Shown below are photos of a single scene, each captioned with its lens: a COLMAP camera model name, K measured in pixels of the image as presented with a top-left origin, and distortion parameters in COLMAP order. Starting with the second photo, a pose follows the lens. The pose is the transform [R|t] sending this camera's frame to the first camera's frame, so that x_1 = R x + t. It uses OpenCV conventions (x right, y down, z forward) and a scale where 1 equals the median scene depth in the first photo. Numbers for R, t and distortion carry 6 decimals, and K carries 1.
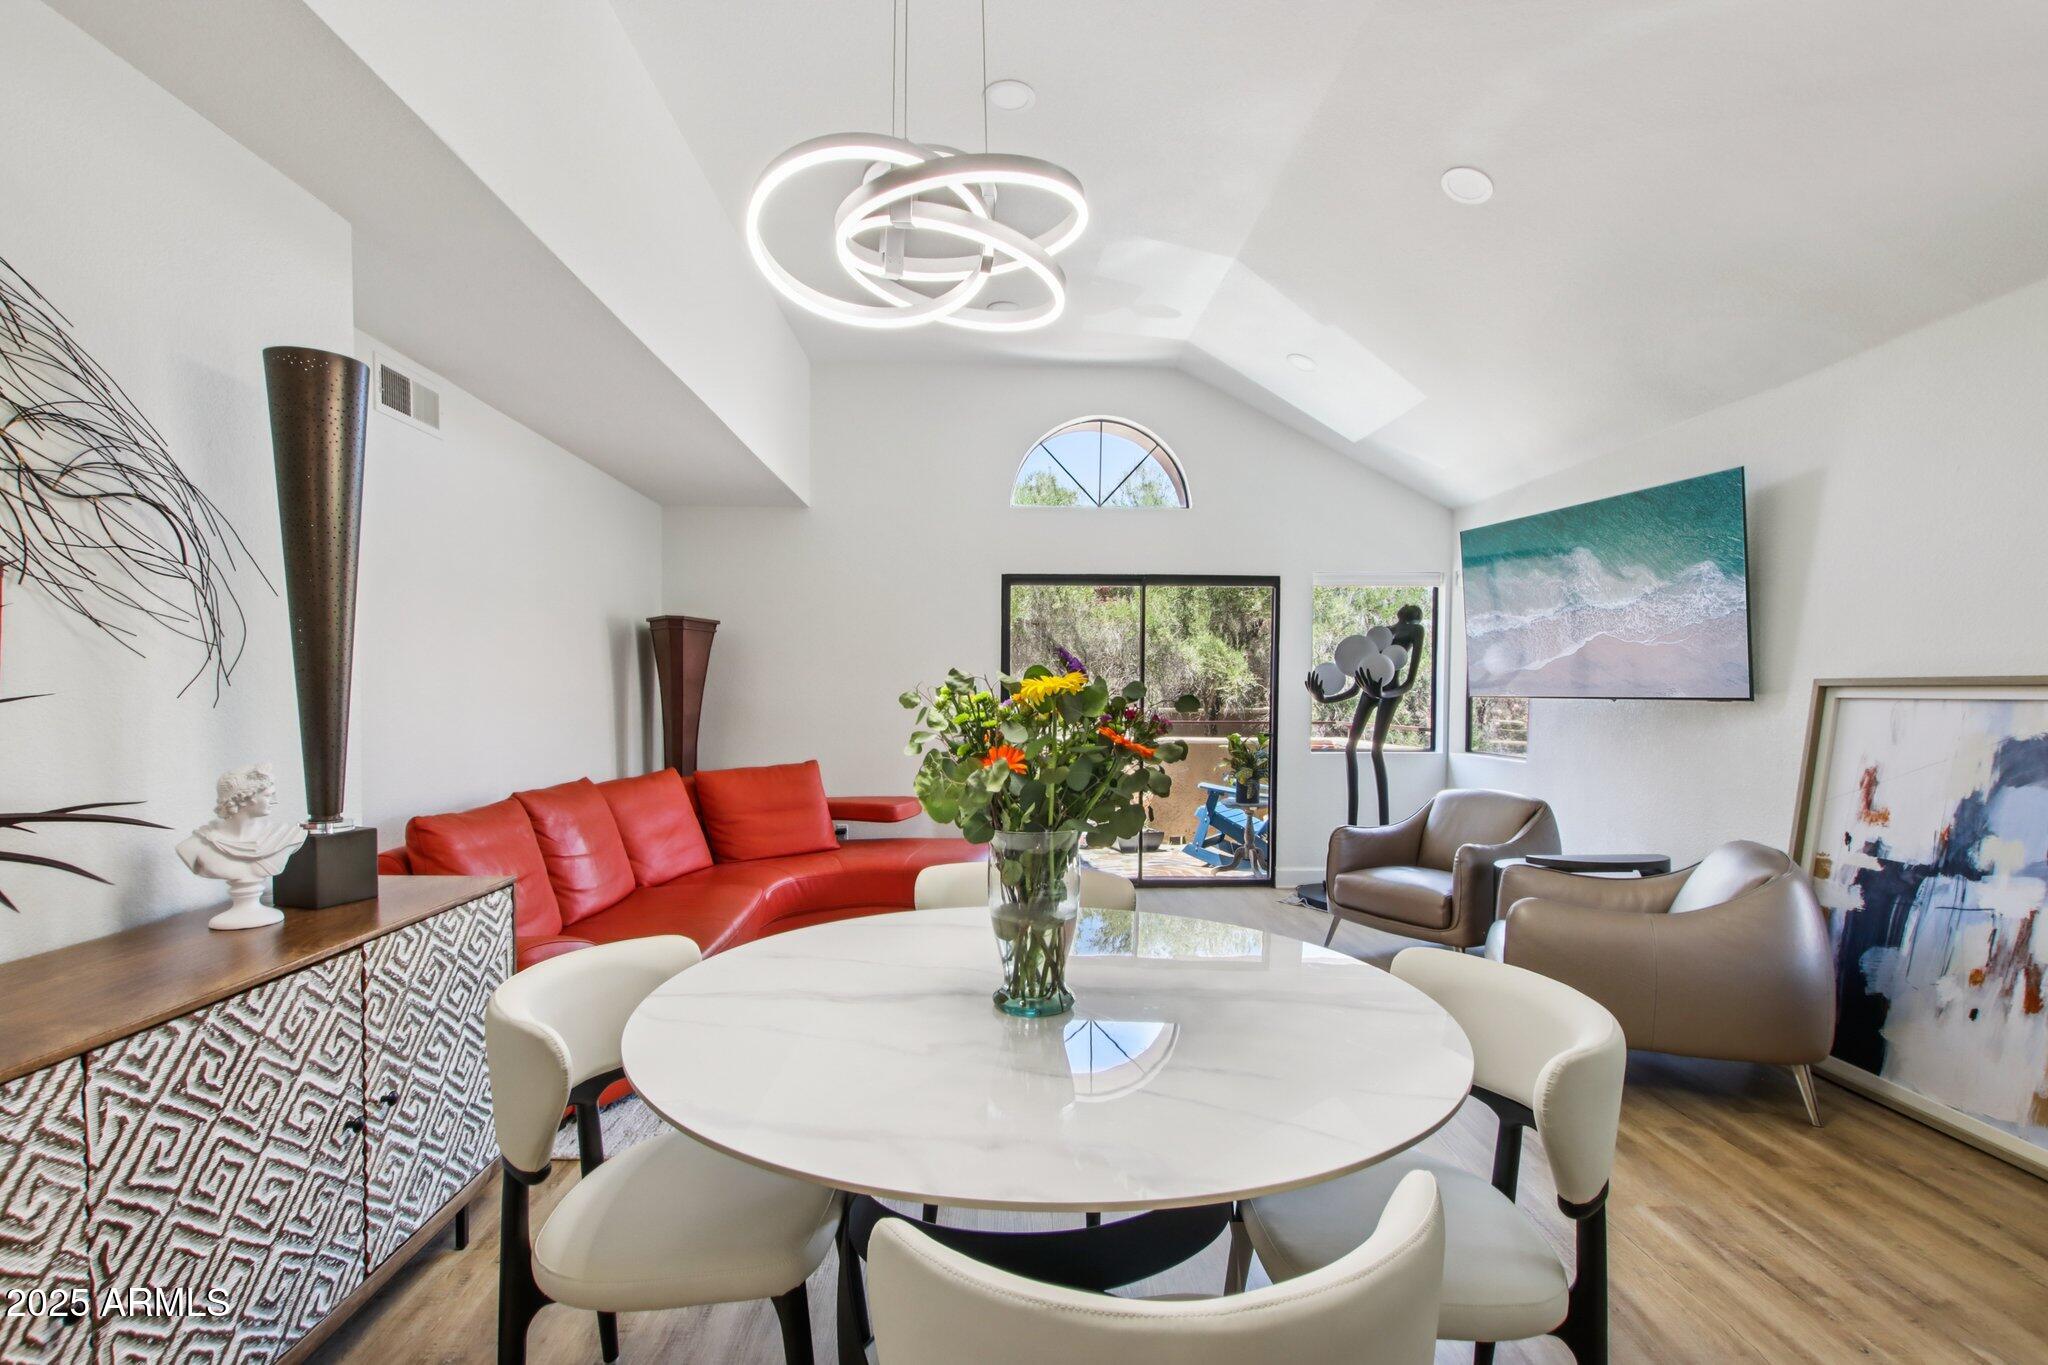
lens RADIAL K [[960.2, 0, 1027.3], [0, 960.2, 716.2], [0, 0, 1]] dist [0.000795, -0.001237]
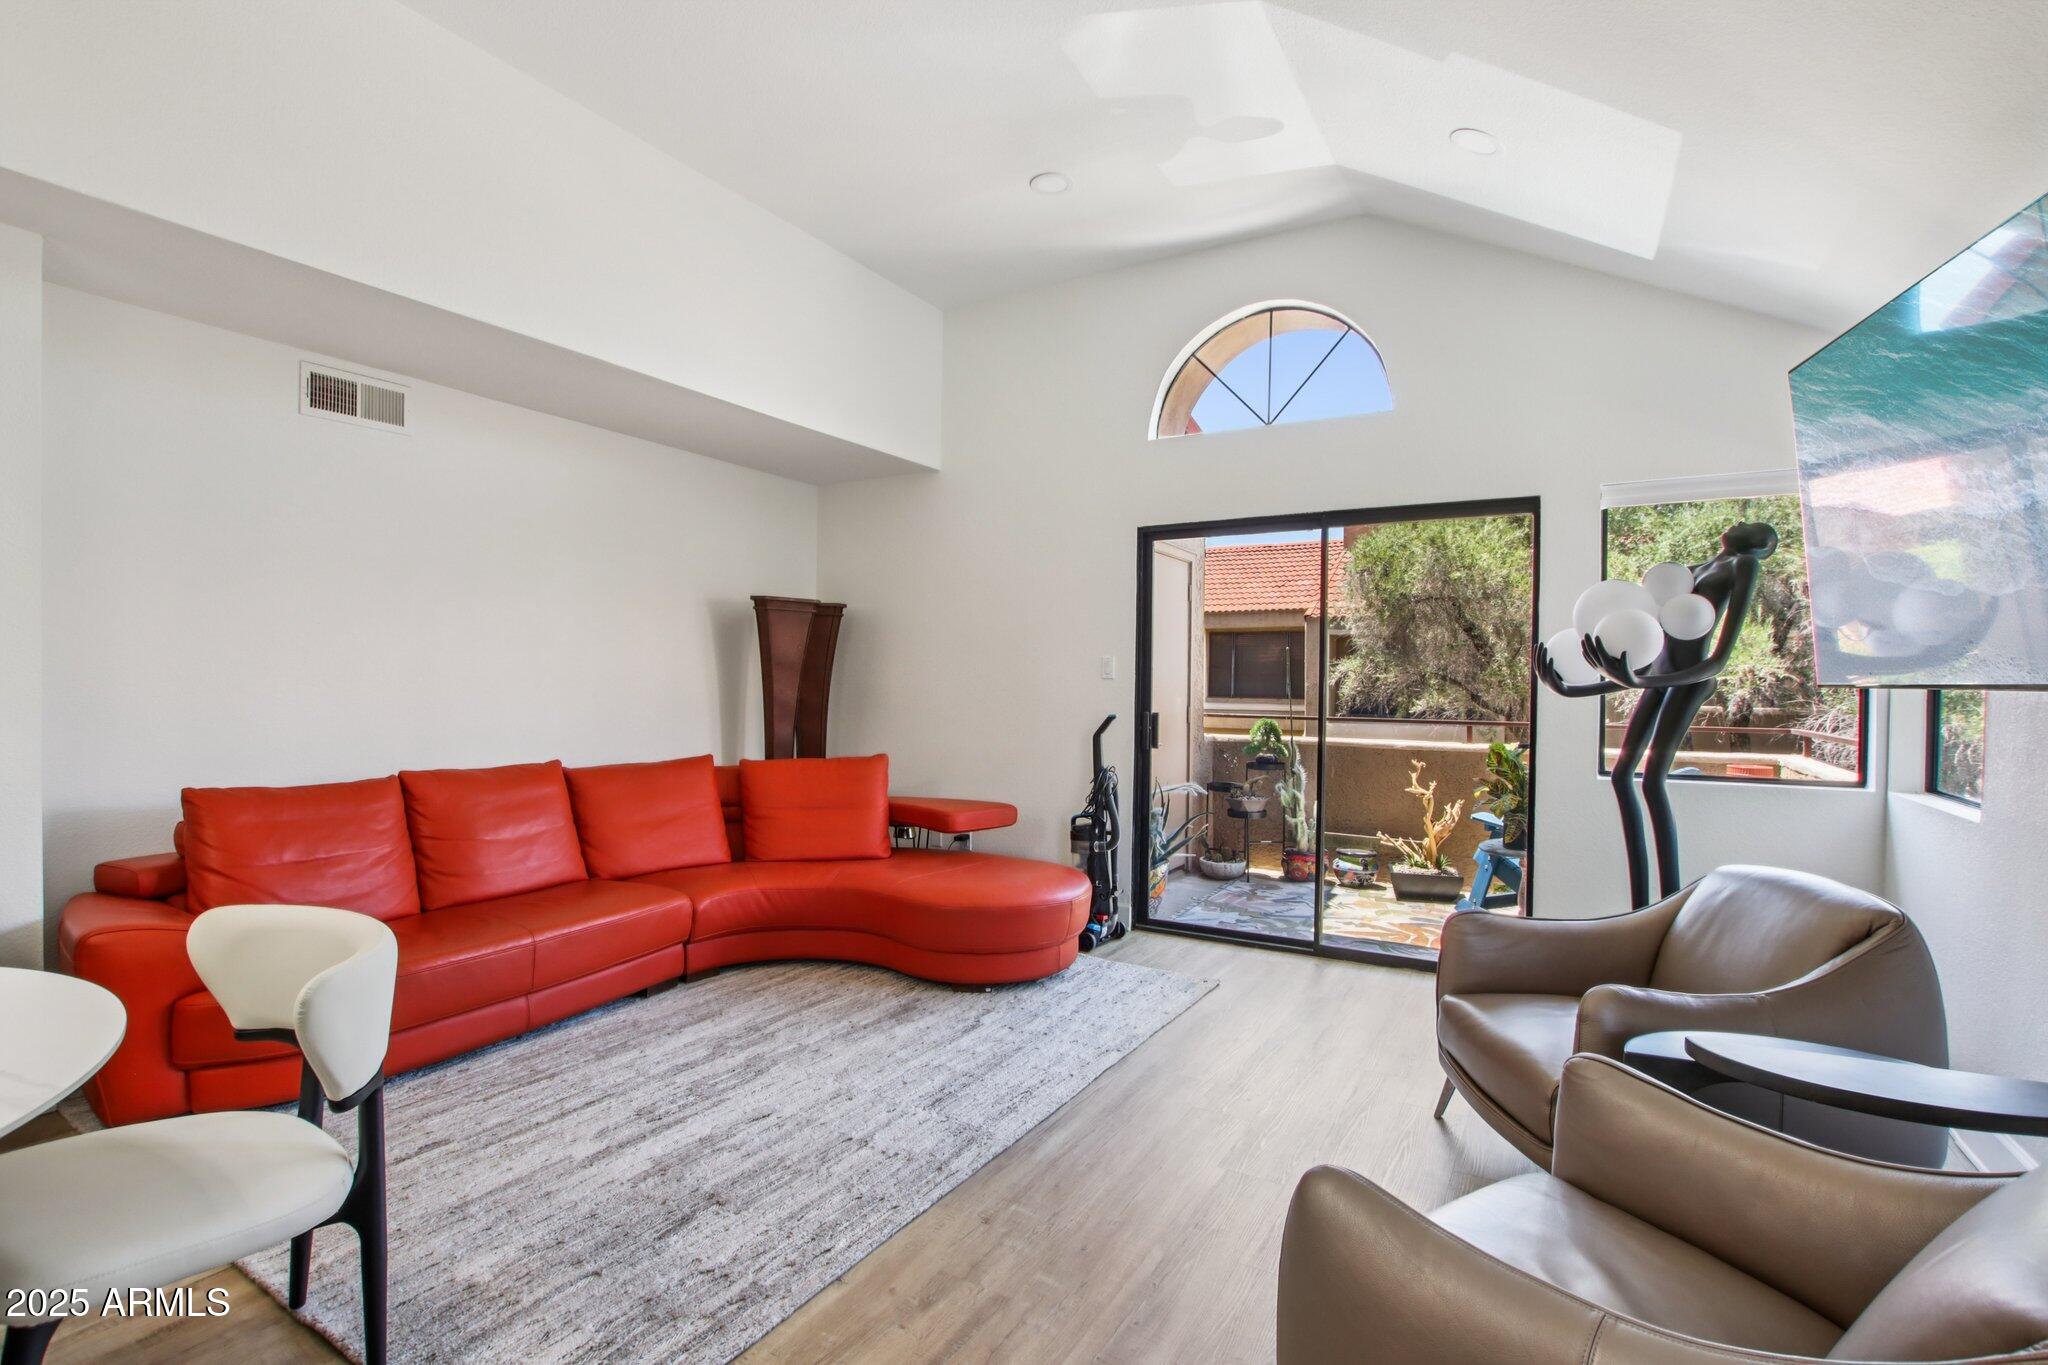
lens RADIAL K [[957.8, 0, 1024.0], [0, 957.8, 682.5], [0, 0, 1]] dist [-0.039806, 0.012817]
pose [[0.842068, 0.004655, -0.539351, 0.590310], [-0.019255, 0.999585, -0.021435, -0.004814], [0.539027, 0.028435, 0.841808, 0.551038]]
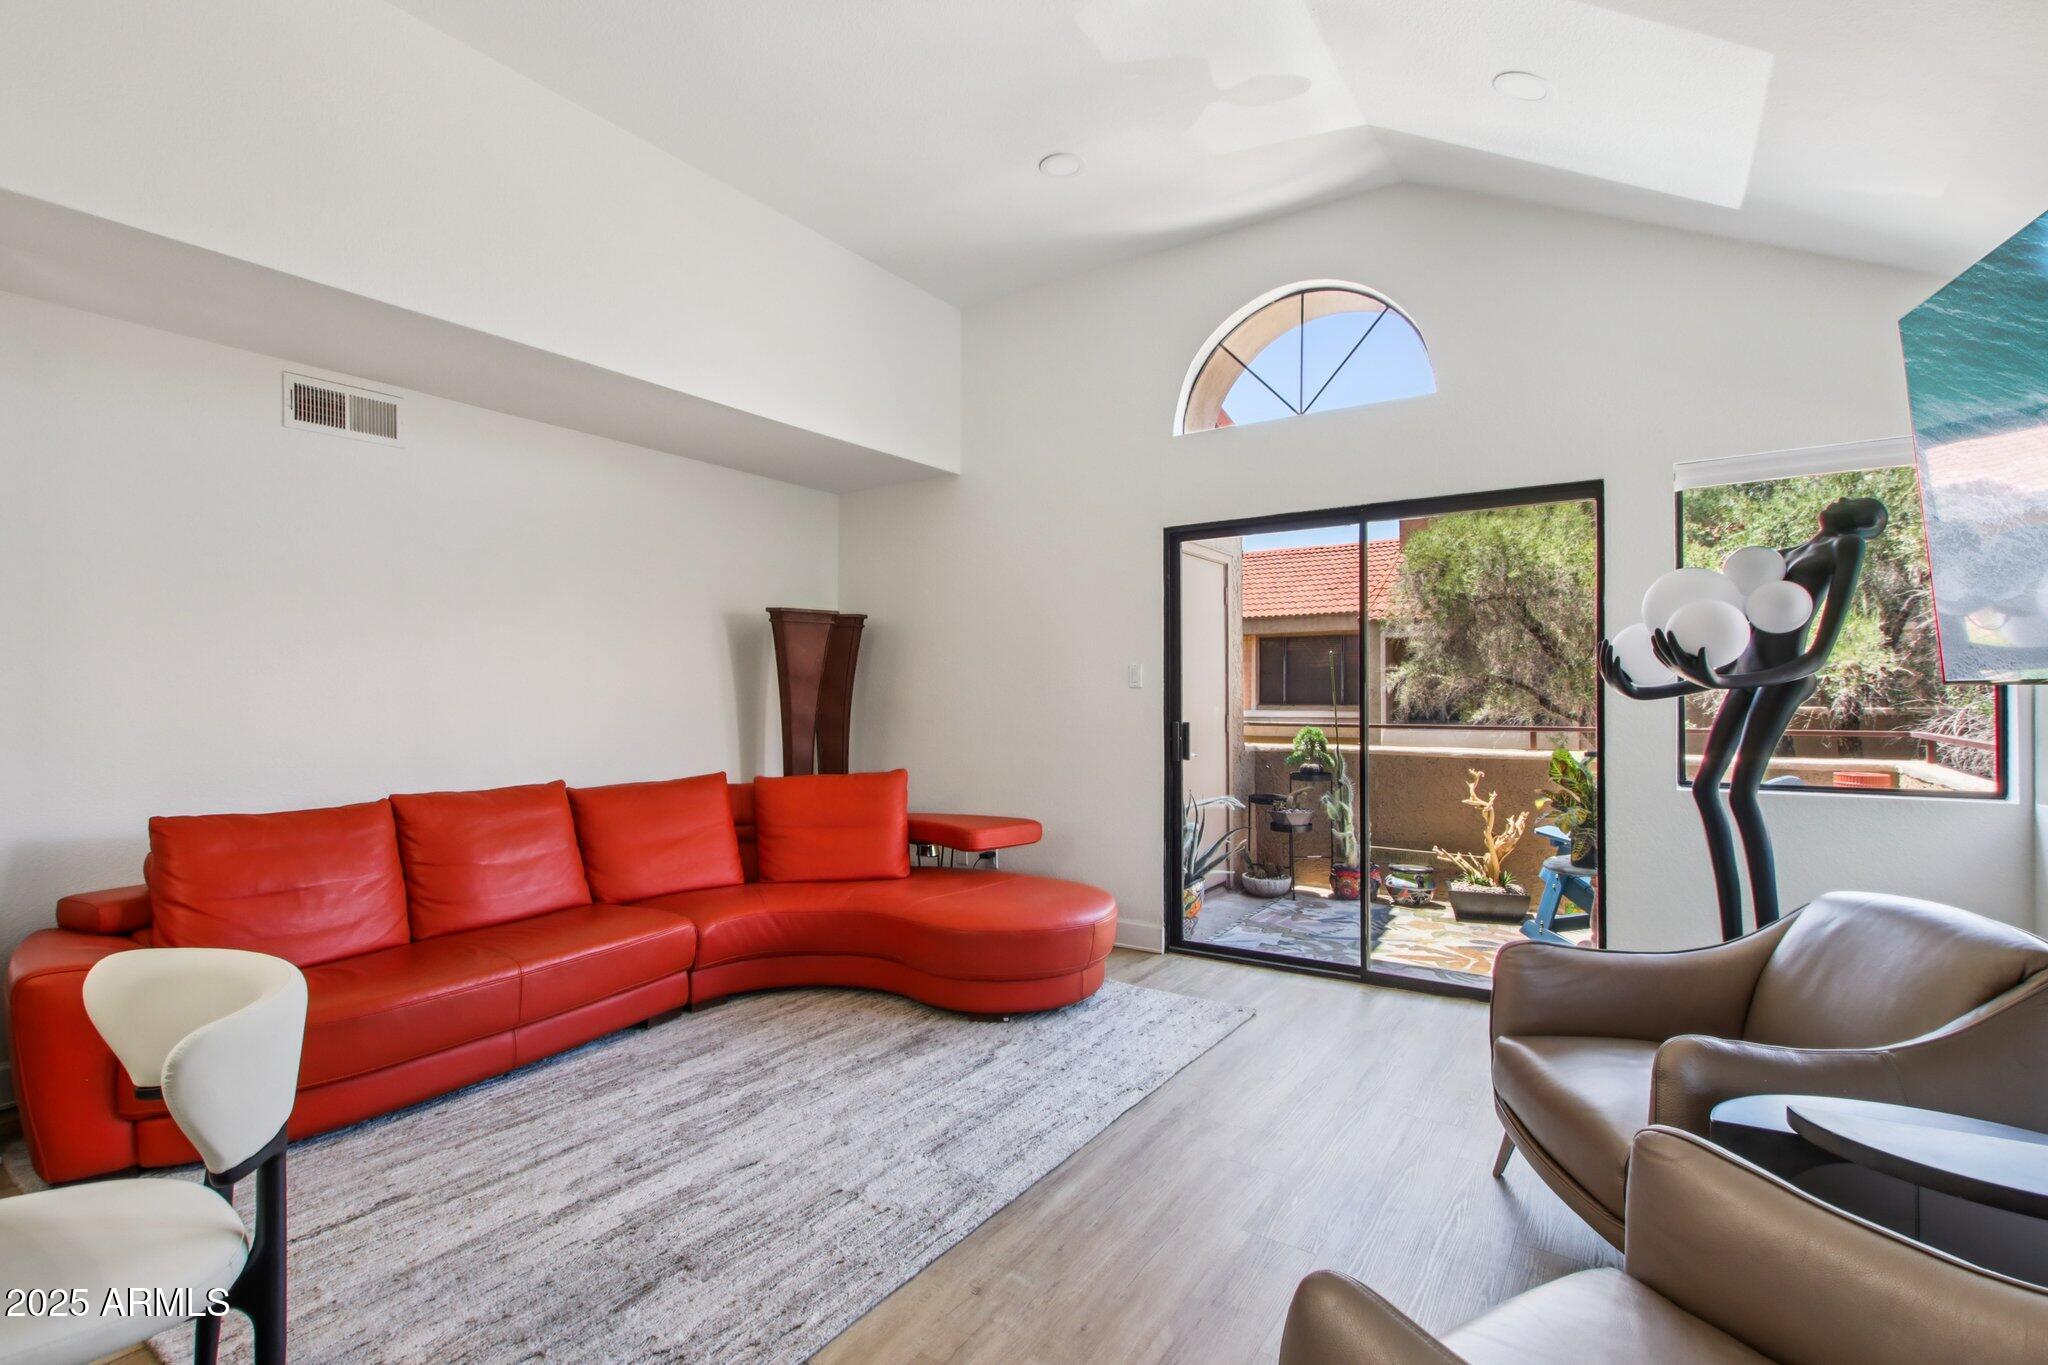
lens RADIAL K [[963.9, 0, 1022.6], [0, 963.9, 679.9], [0, 0, 1]] dist [0.006900, -0.000021]
pose [[0.811101, -0.016011, -0.584686, 0.597769], [-0.004946, 0.999402, -0.034229, -0.006408], [0.584885, 0.030655, 0.810537, 0.616468]]
